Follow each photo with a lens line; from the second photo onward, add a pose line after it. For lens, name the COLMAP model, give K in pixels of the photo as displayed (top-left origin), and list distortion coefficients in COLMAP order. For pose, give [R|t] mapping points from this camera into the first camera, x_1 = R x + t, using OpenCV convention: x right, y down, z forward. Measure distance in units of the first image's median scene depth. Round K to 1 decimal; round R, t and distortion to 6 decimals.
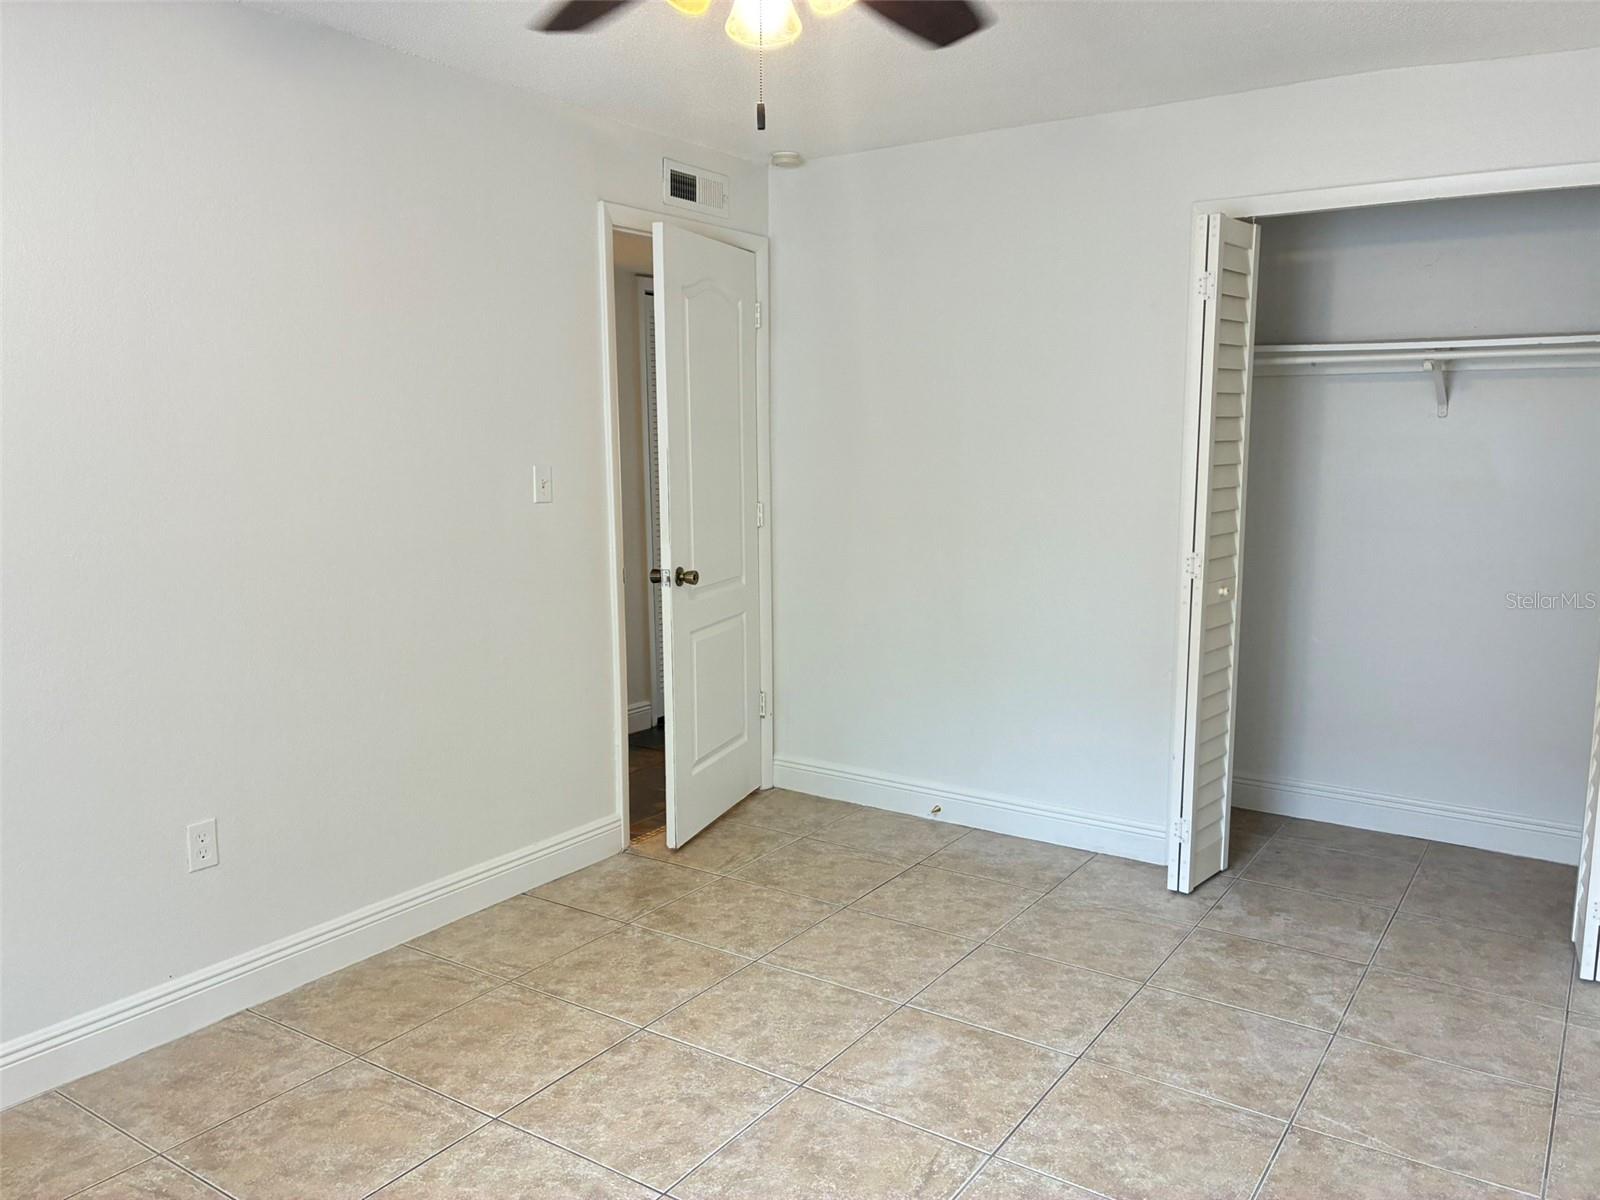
lens RADIAL K [[1217.7, 0, 799.6], [0, 1217.7, 600.3], [0, 0, 1]] dist [0.049266, -0.073087]
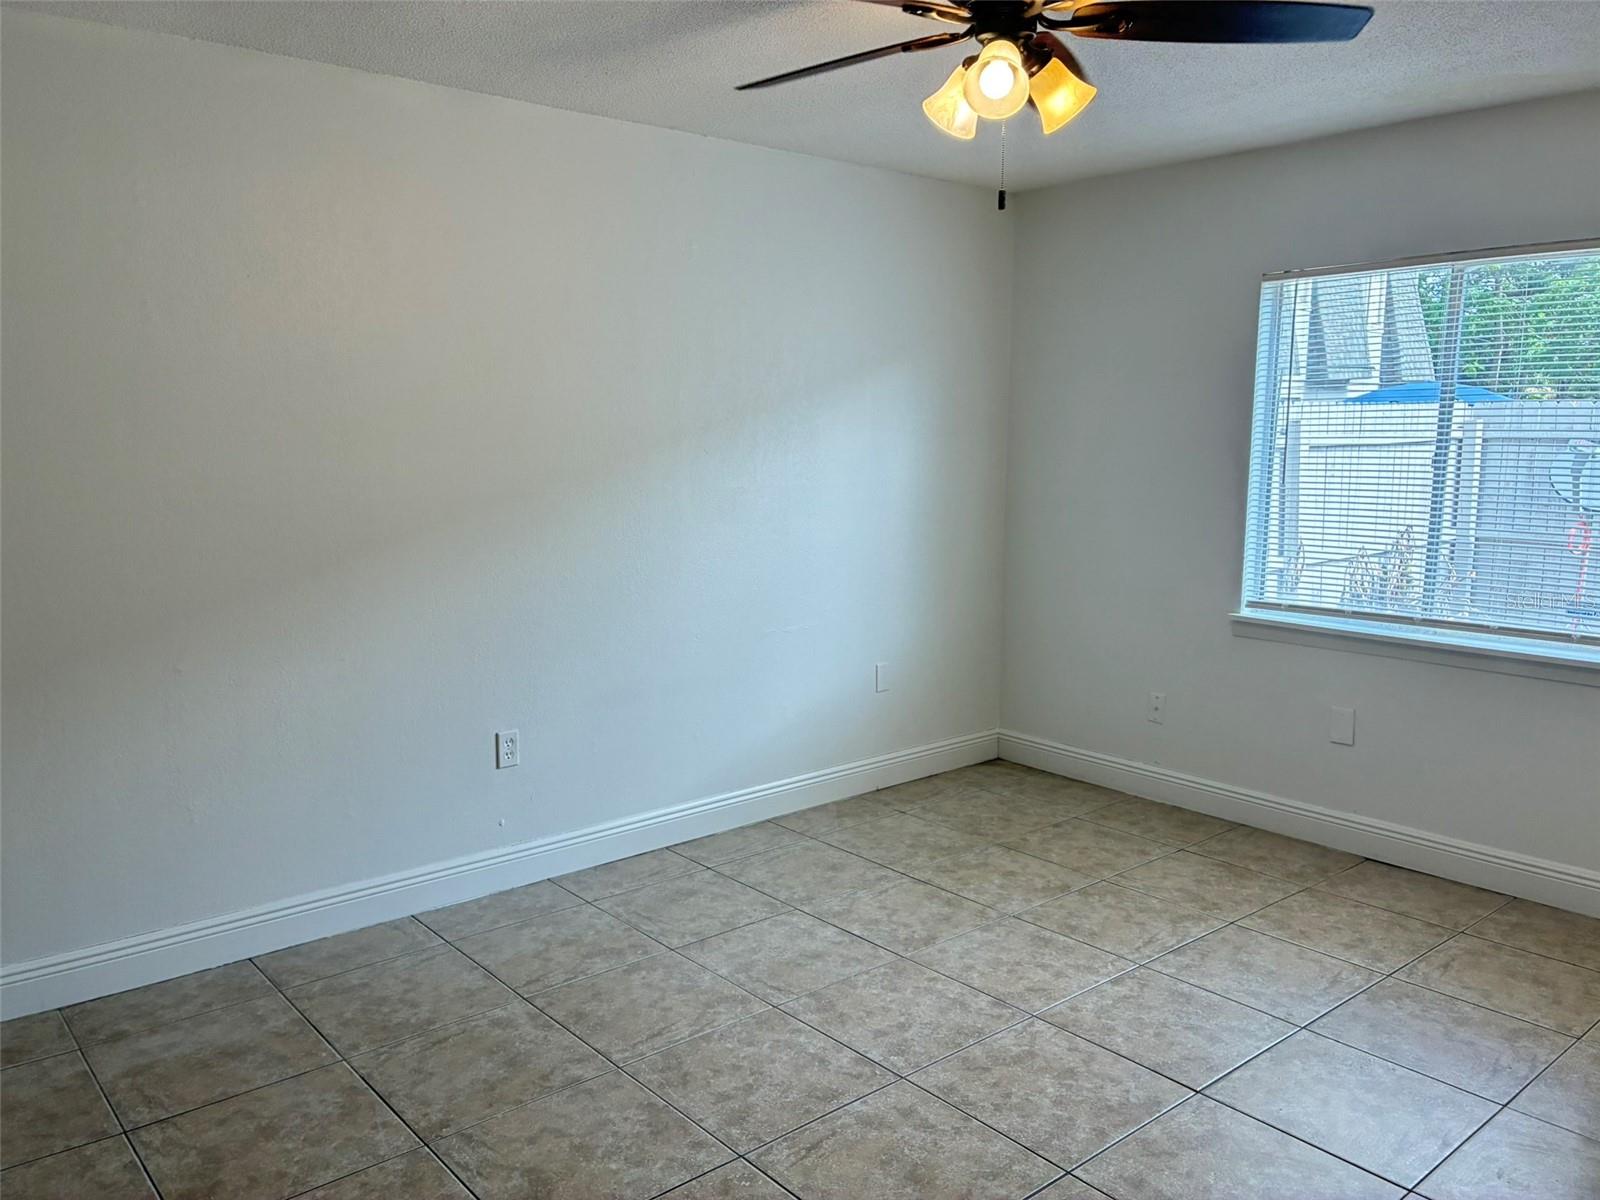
lens RADIAL K [[1217.7, 0, 795.5], [0, 1217.7, 590.4], [0, 0, 1]] dist [0.049266, -0.073087]
pose [[-0.961306, -0.033319, 0.273460, -0.106032], [0.042509, 0.962829, 0.266745, -0.188716], [-0.272183, 0.268048, -0.924157, 1.260870]]
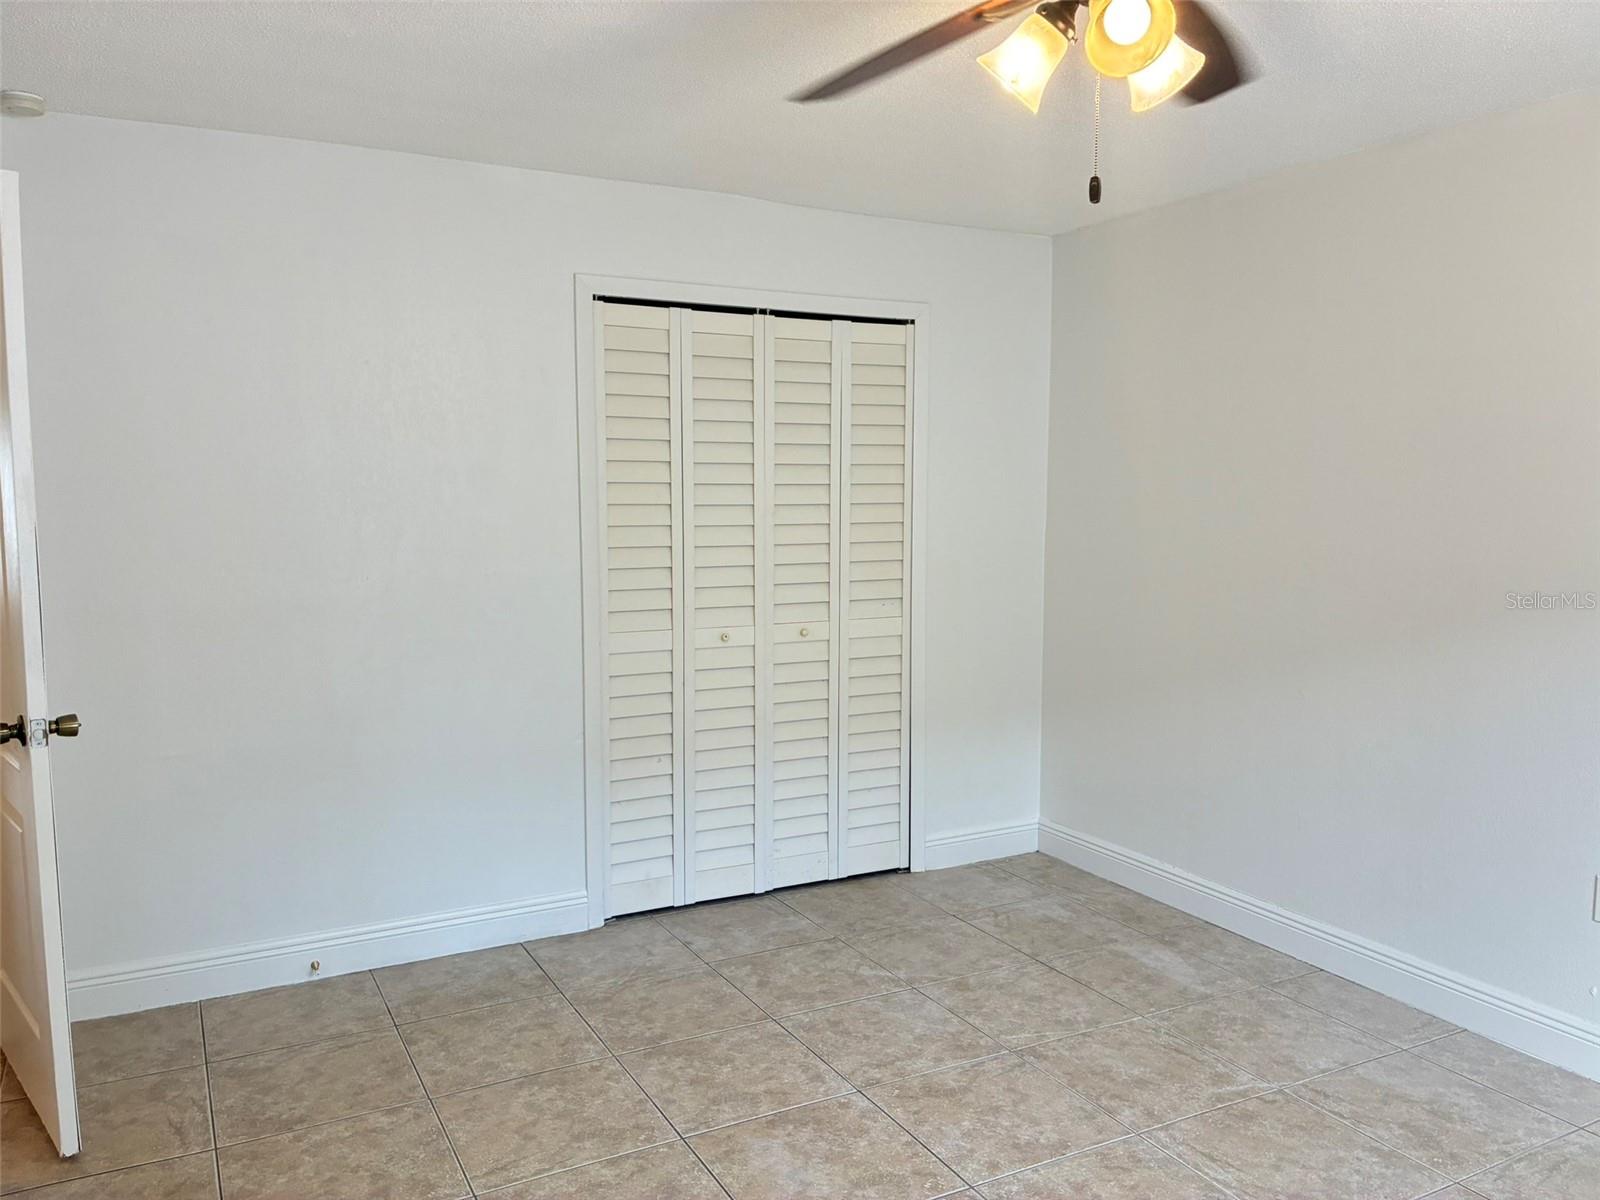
lens RADIAL K [[1217.7, 0, 805.7], [0, 1217.7, 603.1], [0, 0, 1]] dist [0.049266, -0.073087]
pose [[0.463628, -0.081172, 0.882304, -0.555276], [0.121775, 0.992182, 0.027291, -0.061615], [-0.877622, 0.094790, 0.469888, 0.409658]]
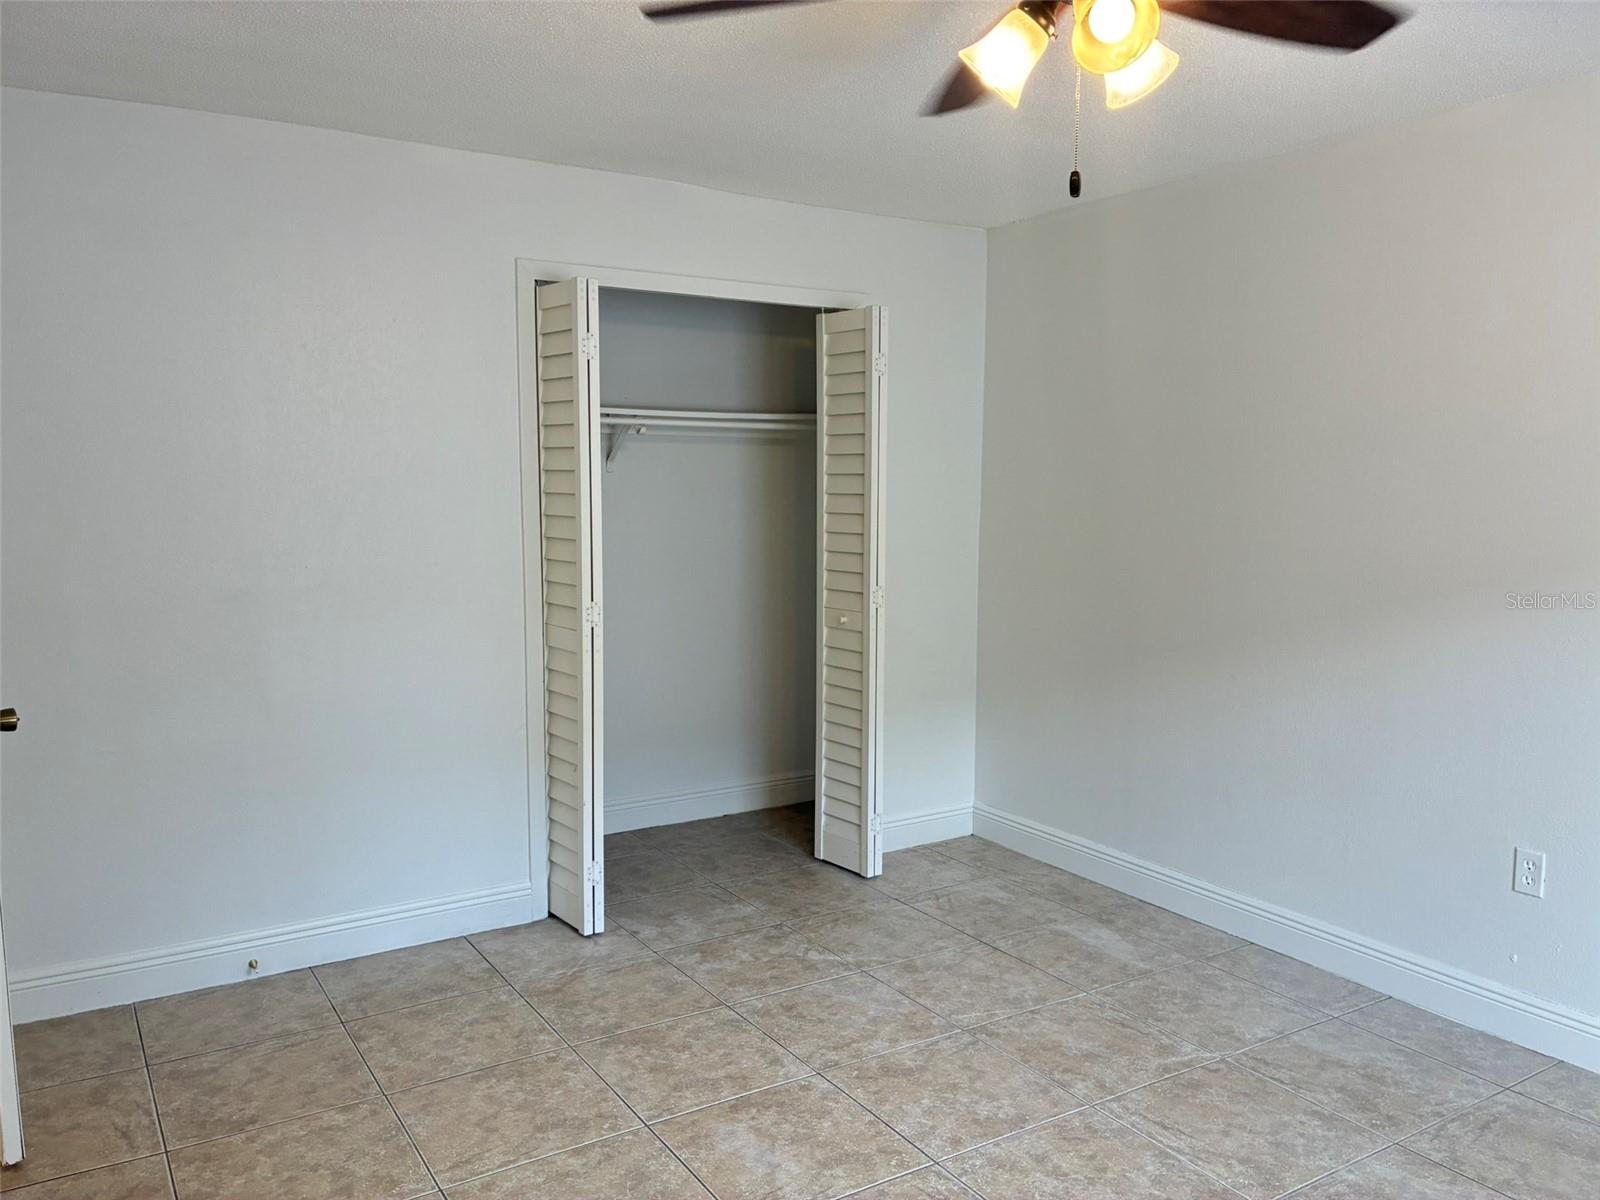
lens RADIAL K [[1217.7, 0, 801.3], [0, 1217.7, 604.0], [0, 0, 1]] dist [0.049266, -0.073087]
pose [[0.398768, -0.090700, 0.912556, -0.574618], [0.122734, 0.991423, 0.044907, -0.064464], [-0.908802, 0.094094, 0.406480, 0.439299]]
